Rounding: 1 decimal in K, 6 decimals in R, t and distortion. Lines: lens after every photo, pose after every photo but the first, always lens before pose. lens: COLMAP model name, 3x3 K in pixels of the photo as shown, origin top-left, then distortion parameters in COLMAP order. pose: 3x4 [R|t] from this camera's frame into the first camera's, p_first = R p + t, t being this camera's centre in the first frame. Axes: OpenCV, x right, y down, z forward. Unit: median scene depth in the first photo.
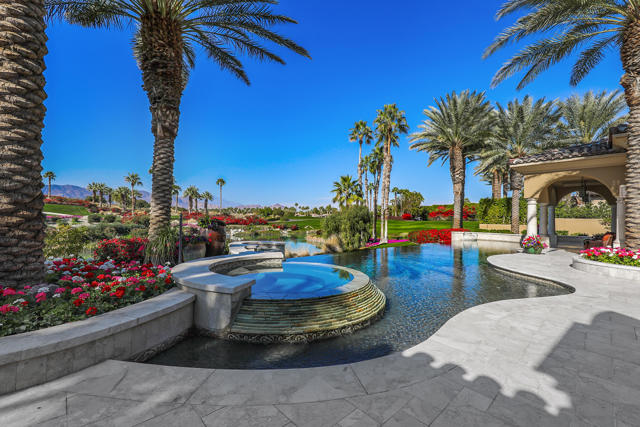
lens RADIAL K [[274.1, 0, 324.2], [0, 274.1, 211.4], [0, 0, 1]] dist [0.004629, 0.000058]
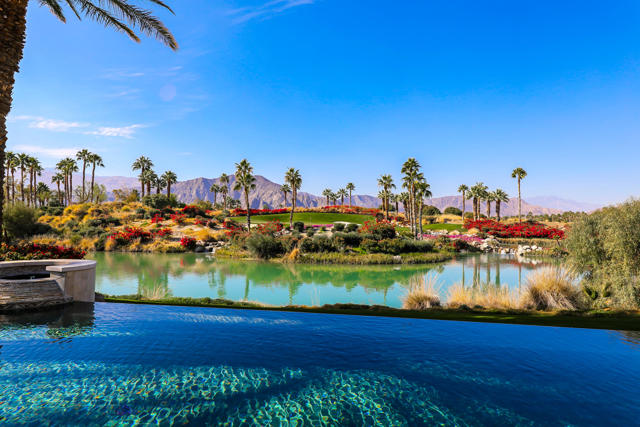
lens RADIAL K [[370.5, 0, 326.1], [0, 370.5, 211.1], [0, 0, 1]] dist [0.008823, 0.001878]
pose [[0.594914, -0.037026, -0.802936, 0.182176], [0.018795, 0.999306, -0.032155, 0.012451], [0.803569, 0.004038, 0.595197, 0.263103]]
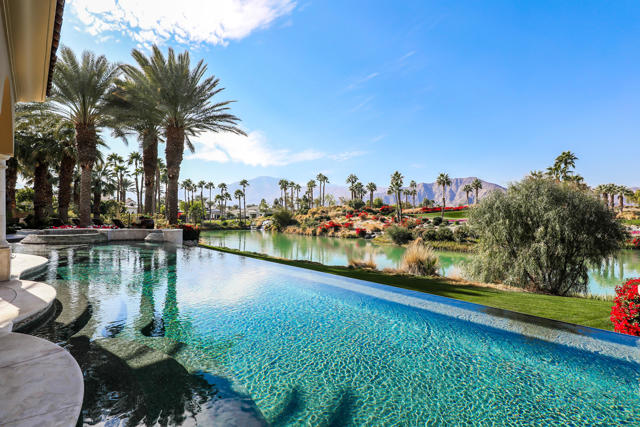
lens RADIAL K [[294.6, 0, 321.5], [0, 294.6, 212.5], [0, 0, 1]] dist [0.000976, -0.000008]
pose [[-0.020837, -0.034655, -0.999182, 0.412739], [0.018537, 0.999214, -0.035043, 0.024529], [0.999611, -0.019252, -0.020178, 0.521654]]
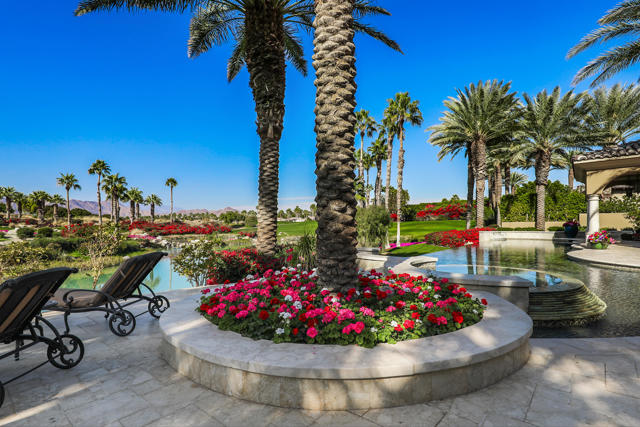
lens RADIAL K [[323.3, 0, 324.1], [0, 323.3, 218.2], [0, 0, 1]] dist [0.009334, -0.000487]
pose [[0.992484, -0.033542, 0.117686, -0.123704], [0.031961, 0.999372, 0.015296, -0.003436], [-0.118126, -0.011419, 0.992933, -0.022836]]
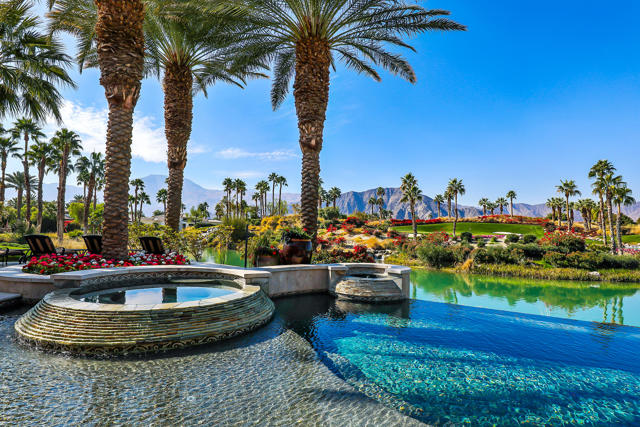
lens RADIAL K [[349.6, 0, 320.3], [0, 349.6, 211.2], [0, 0, 1]] dist [0.002928, -0.000748]
pose [[0.221130, -0.066843, -0.972951, 0.158838], [0.009230, 0.997747, -0.066449, 0.009279], [0.975201, 0.005713, 0.221249, 0.175691]]
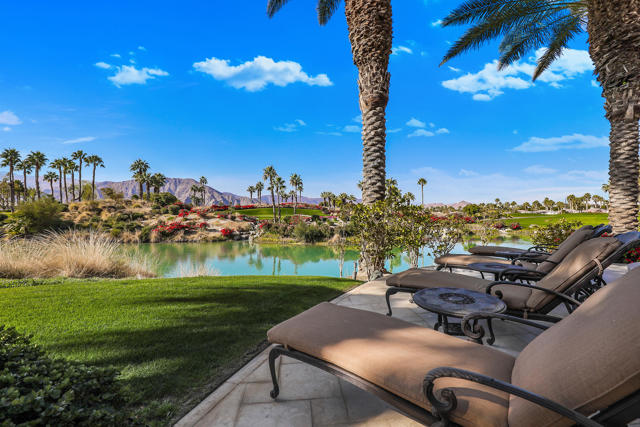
lens RADIAL K [[267.4, 0, 324.7], [0, 267.4, 207.1], [0, 0, 1]] dist [0.010469, -0.000065]
pose [[0.798272, -0.039031, -0.601031, -0.193920], [0.030930, 0.999238, -0.023811, 0.000388], [0.601502, 0.000418, 0.798871, -0.066701]]
